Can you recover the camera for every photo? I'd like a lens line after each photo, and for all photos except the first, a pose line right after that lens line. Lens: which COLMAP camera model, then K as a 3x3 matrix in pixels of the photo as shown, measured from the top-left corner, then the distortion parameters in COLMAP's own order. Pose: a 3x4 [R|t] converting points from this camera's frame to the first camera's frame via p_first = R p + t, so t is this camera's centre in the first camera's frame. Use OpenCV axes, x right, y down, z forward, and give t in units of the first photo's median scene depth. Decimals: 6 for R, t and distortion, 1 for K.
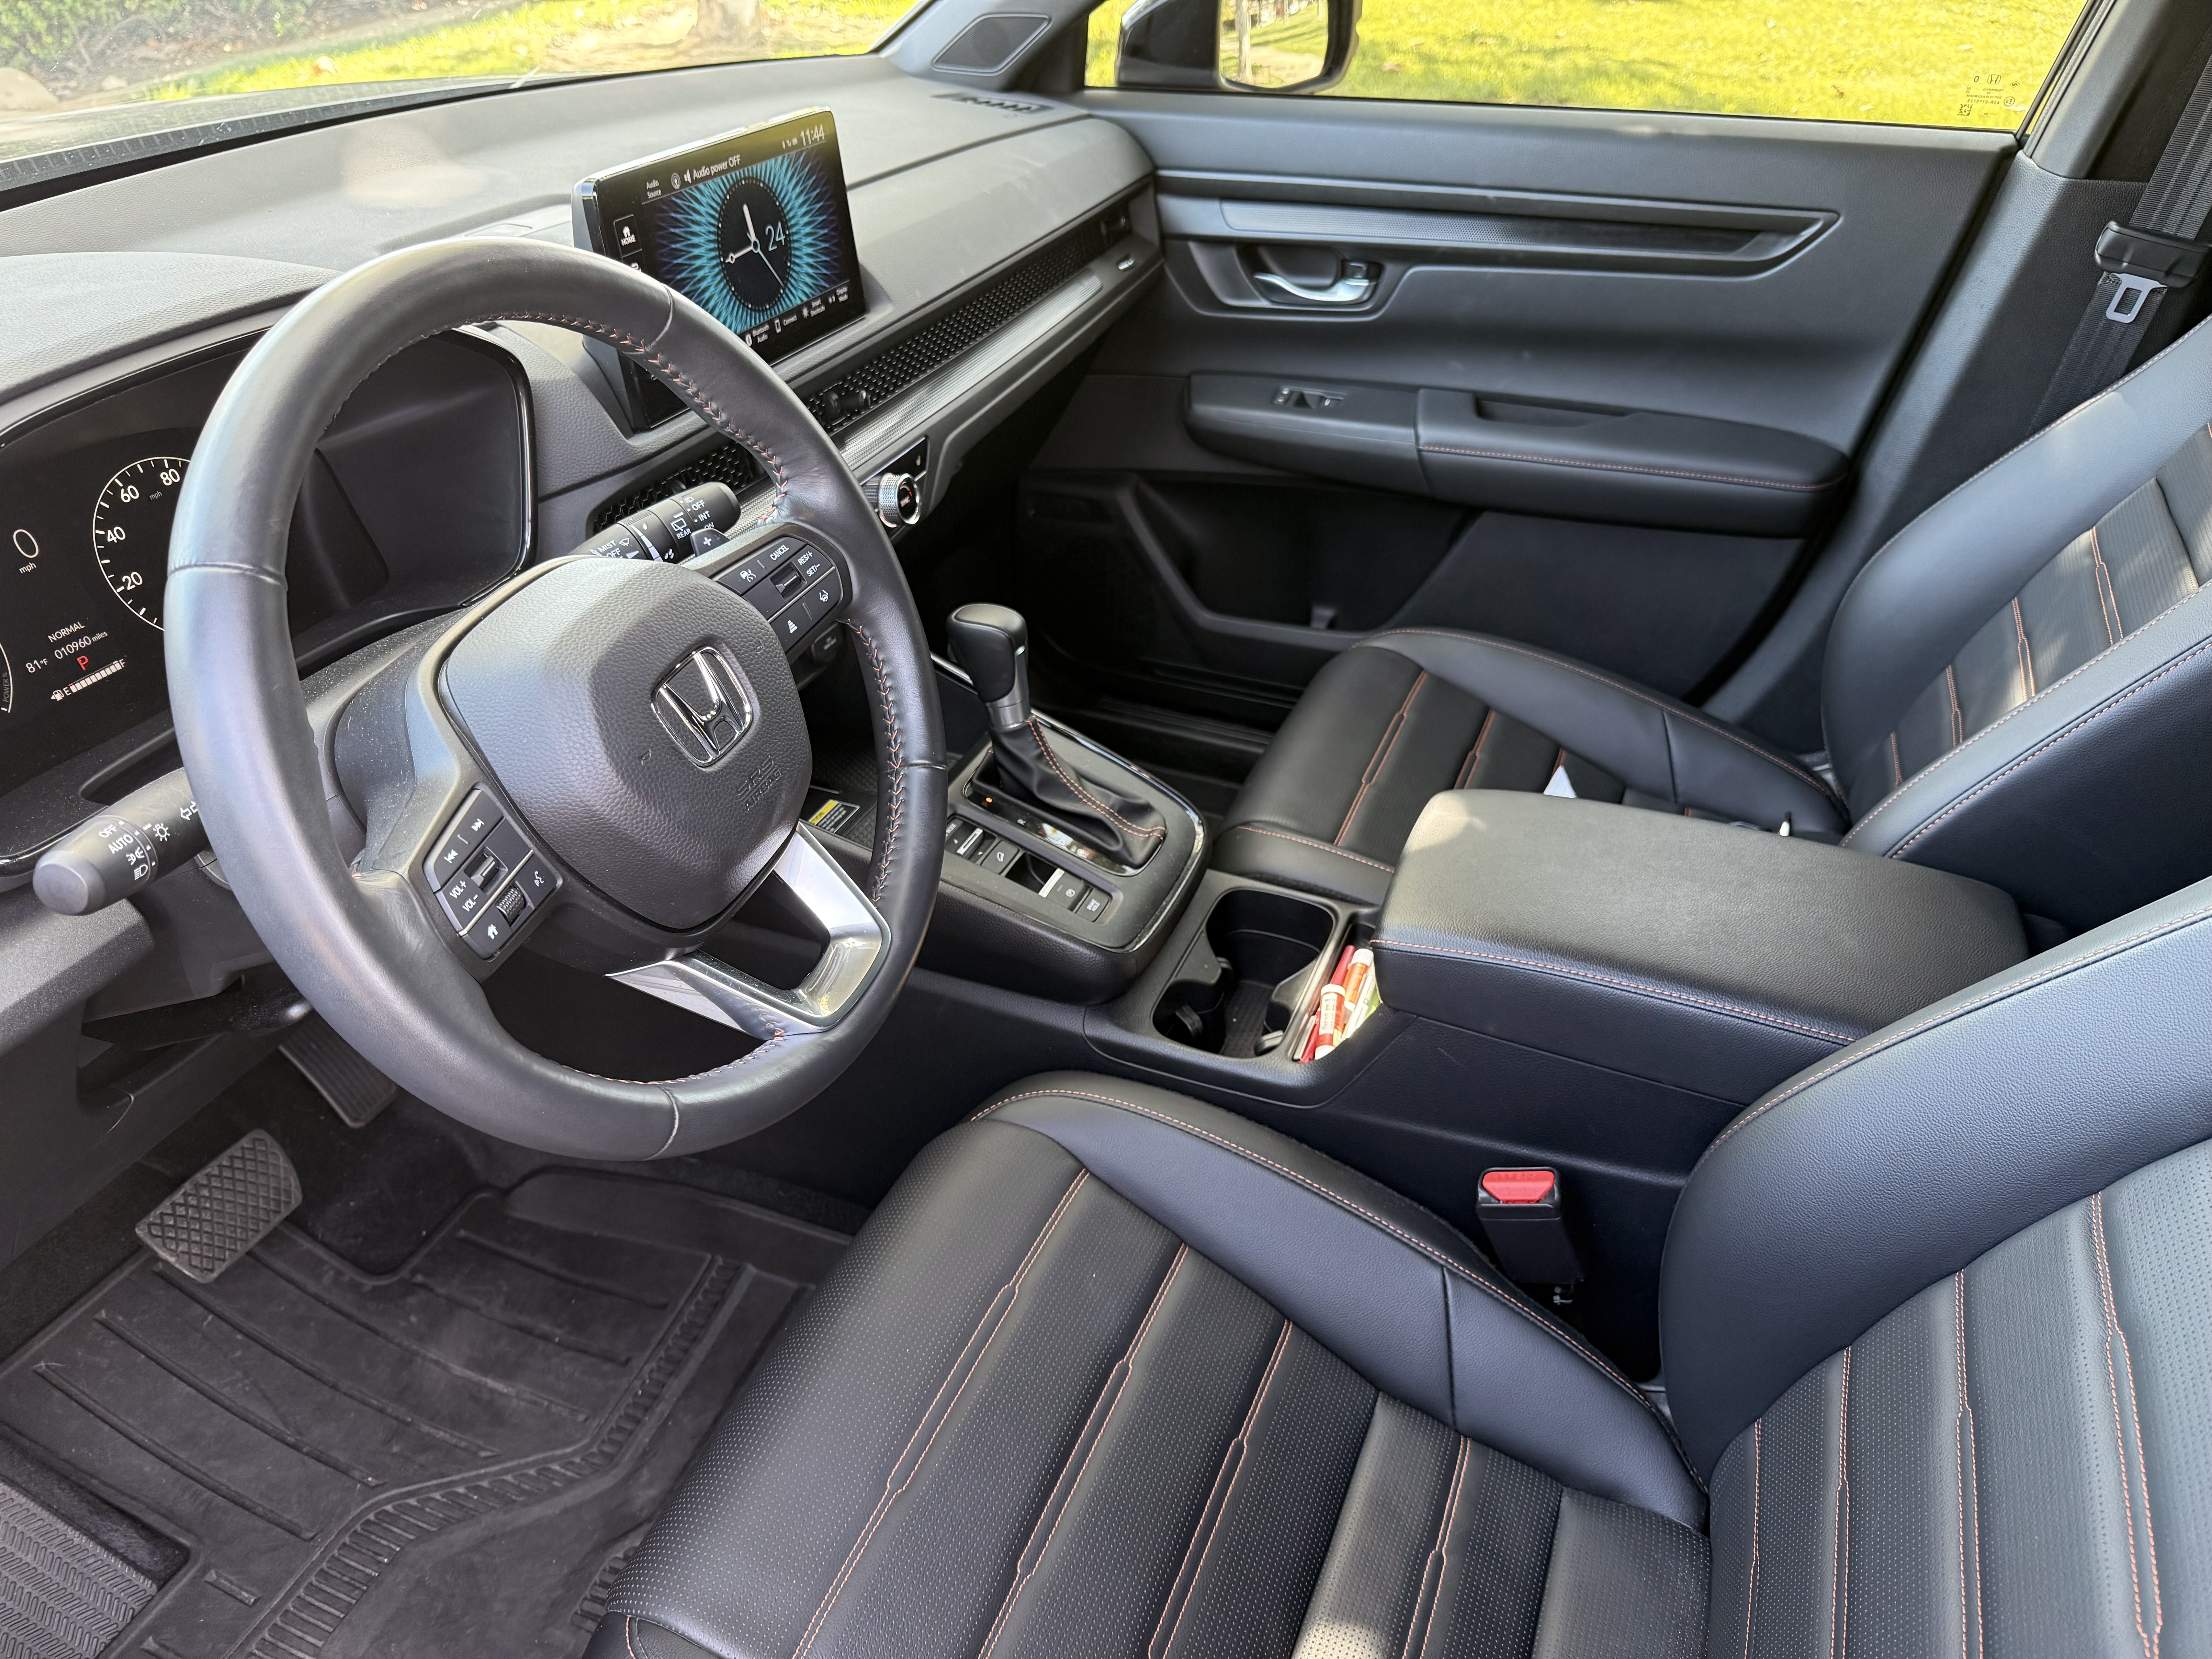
lens RADIAL K [[1512.3, 0, 1106.0], [0, 1512.3, 829.5], [0, 0, 1]] dist [0.054465, -0.070968]
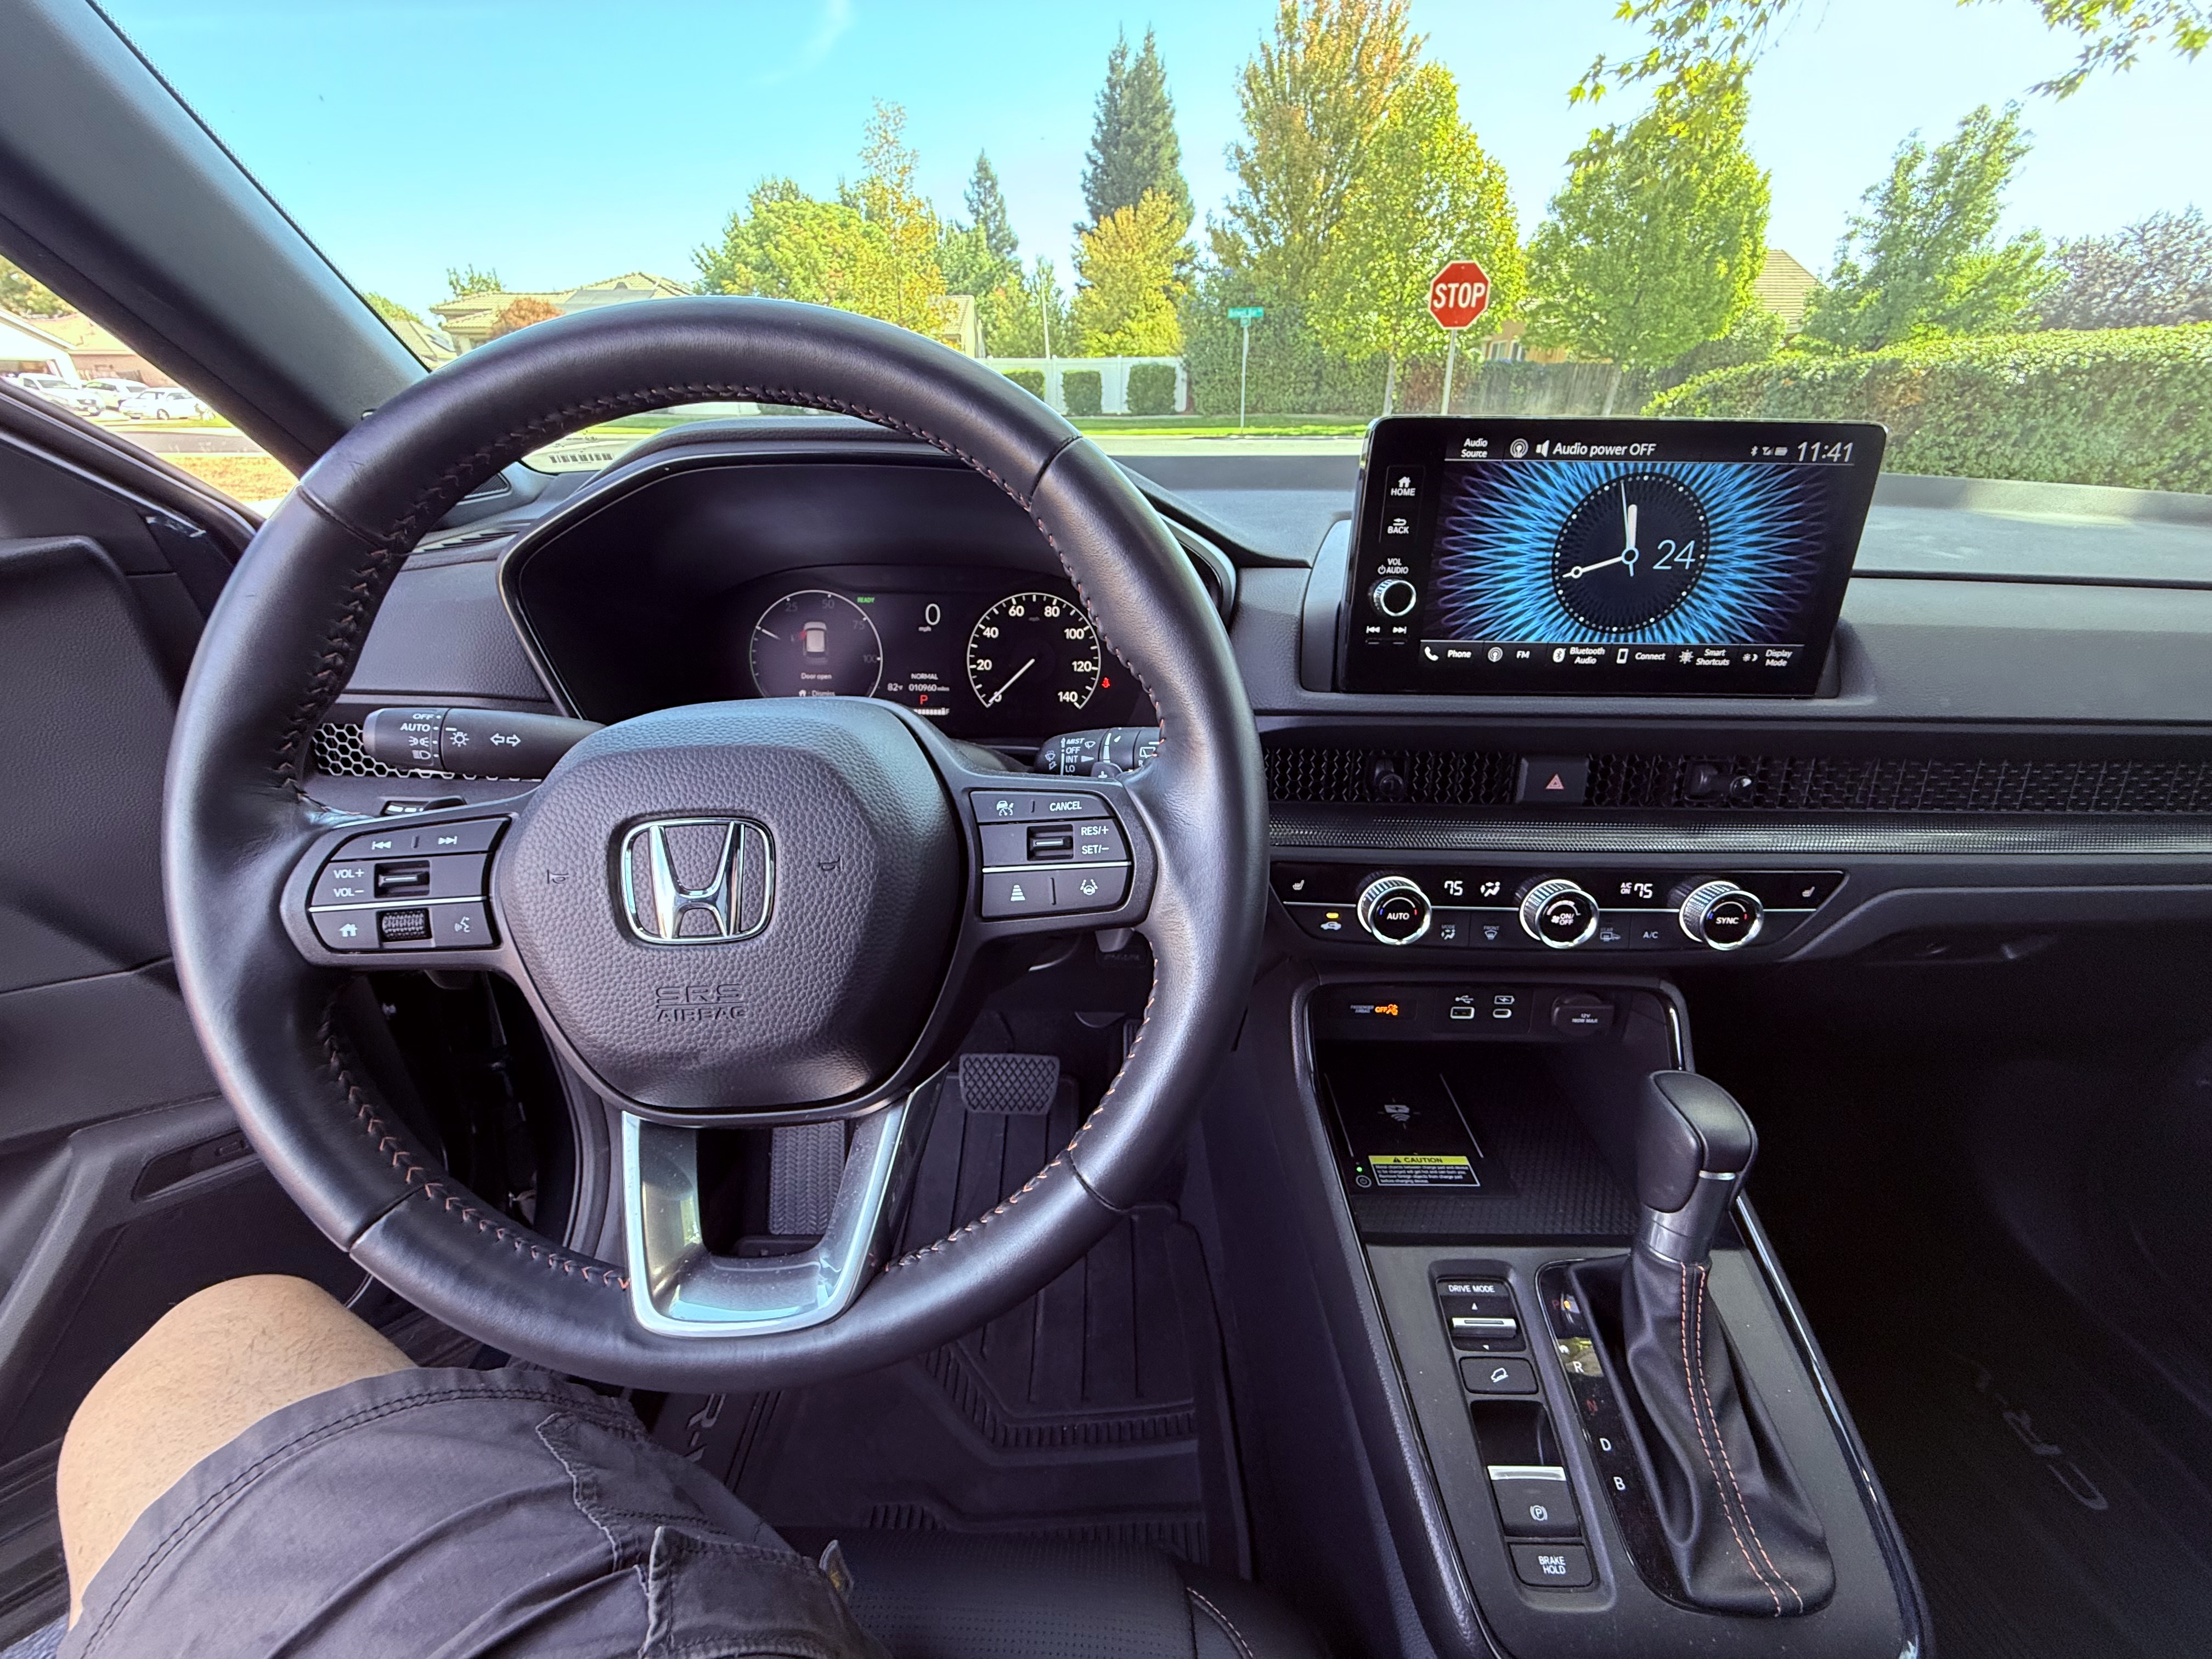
lens RADIAL K [[867.4, 0, 1106.0], [0, 867.4, 829.5], [0, 0, 1]] dist [0.002305, 0.000160]
pose [[0.385221, 0.406824, -0.828311, 0.117086], [-0.528602, 0.833015, 0.163298, -0.204251], [0.756429, 0.374941, 0.535942, 0.643268]]
